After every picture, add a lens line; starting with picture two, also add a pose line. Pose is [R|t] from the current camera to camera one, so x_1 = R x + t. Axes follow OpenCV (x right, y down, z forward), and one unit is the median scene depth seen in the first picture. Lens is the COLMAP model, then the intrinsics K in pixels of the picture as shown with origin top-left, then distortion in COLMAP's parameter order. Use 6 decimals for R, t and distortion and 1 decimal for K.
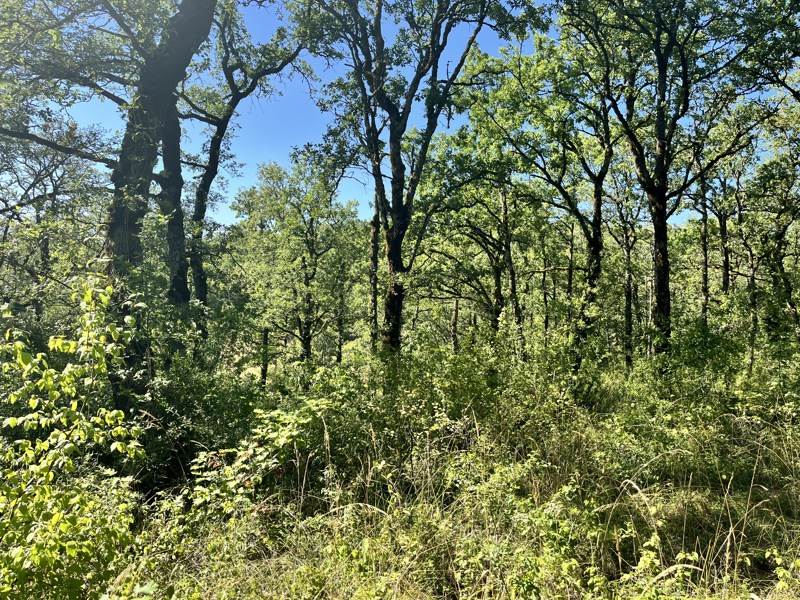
lens RADIAL K [[610.9, 0, 411.7], [0, 610.9, 303.1], [0, 0, 1]] dist [0.108802, -0.146955]
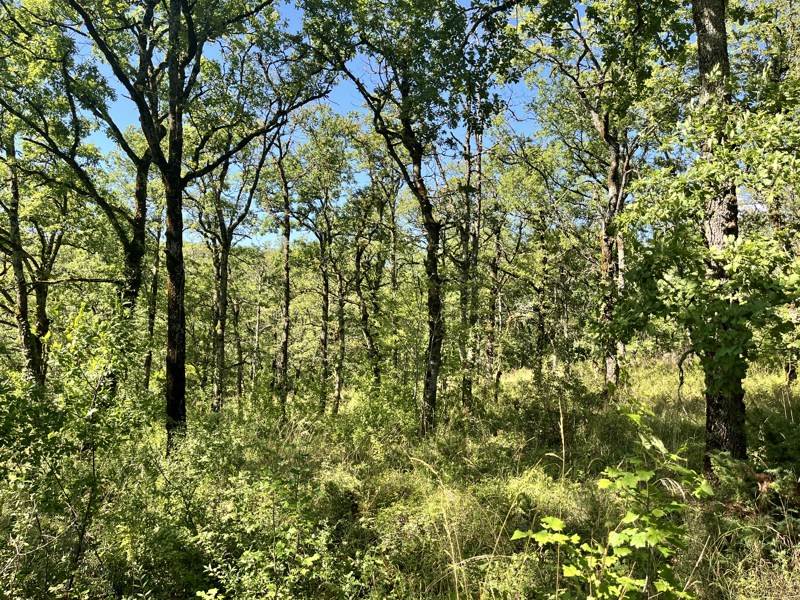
lens RADIAL K [[610.9, 0, 411.7], [0, 610.9, 303.1], [0, 0, 1]] dist [0.108802, -0.146955]
pose [[0.853012, 0.031951, 0.520912, 0.191831], [-0.010695, 0.998985, -0.043762, -0.001528], [-0.521781, 0.031759, 0.852488, 0.191966]]
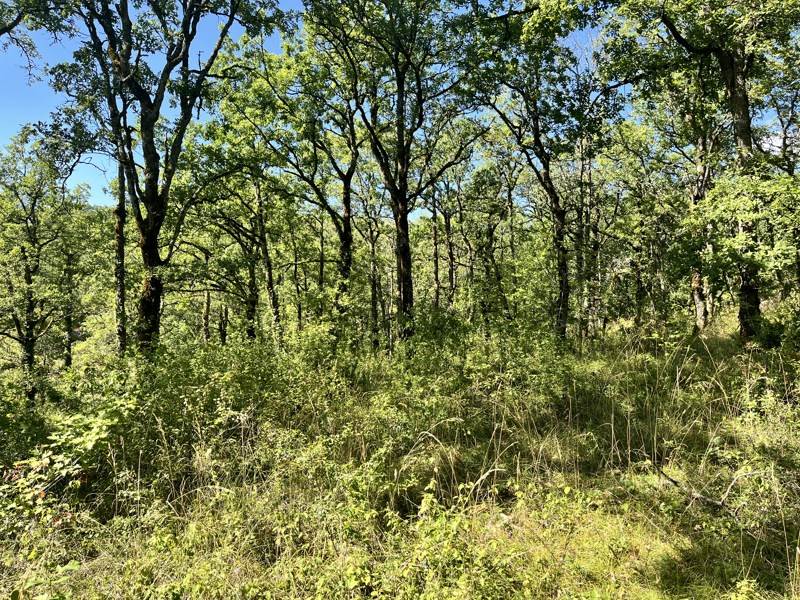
lens RADIAL K [[609.0, 0, 400.0], [0, 609.0, 300.0], [0, 0, 1]] dist [0.036028, 0.000740]
pose [[0.925031, -0.028013, 0.378858, -0.020507], [0.023712, 0.999591, 0.016014, -0.002568], [-0.379152, -0.005830, 0.925316, -0.019562]]
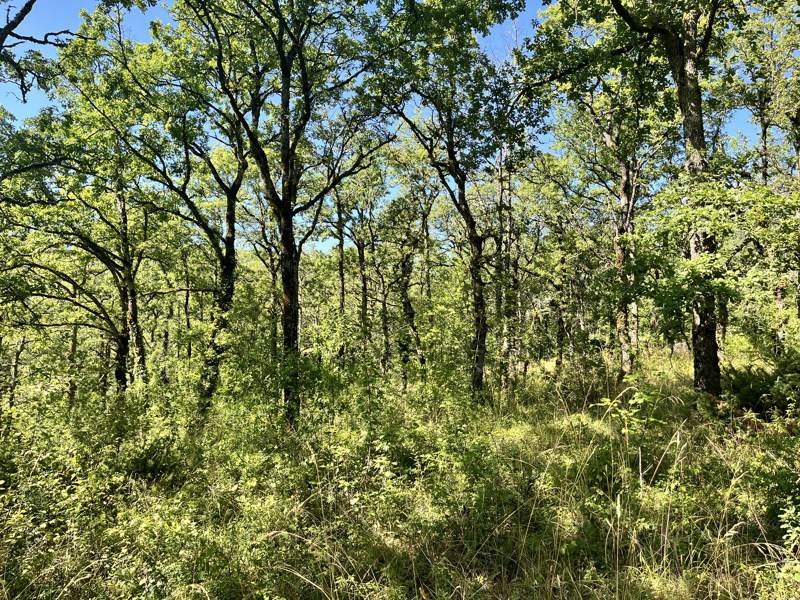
lens RADIAL K [[610.9, 0, 411.7], [0, 610.9, 303.1], [0, 0, 1]] dist [0.108802, -0.146955]
pose [[0.862530, 0.010638, 0.505894, 0.074775], [0.010469, 0.999190, -0.038861, -0.000363], [-0.505898, 0.038815, 0.861720, 0.094424]]
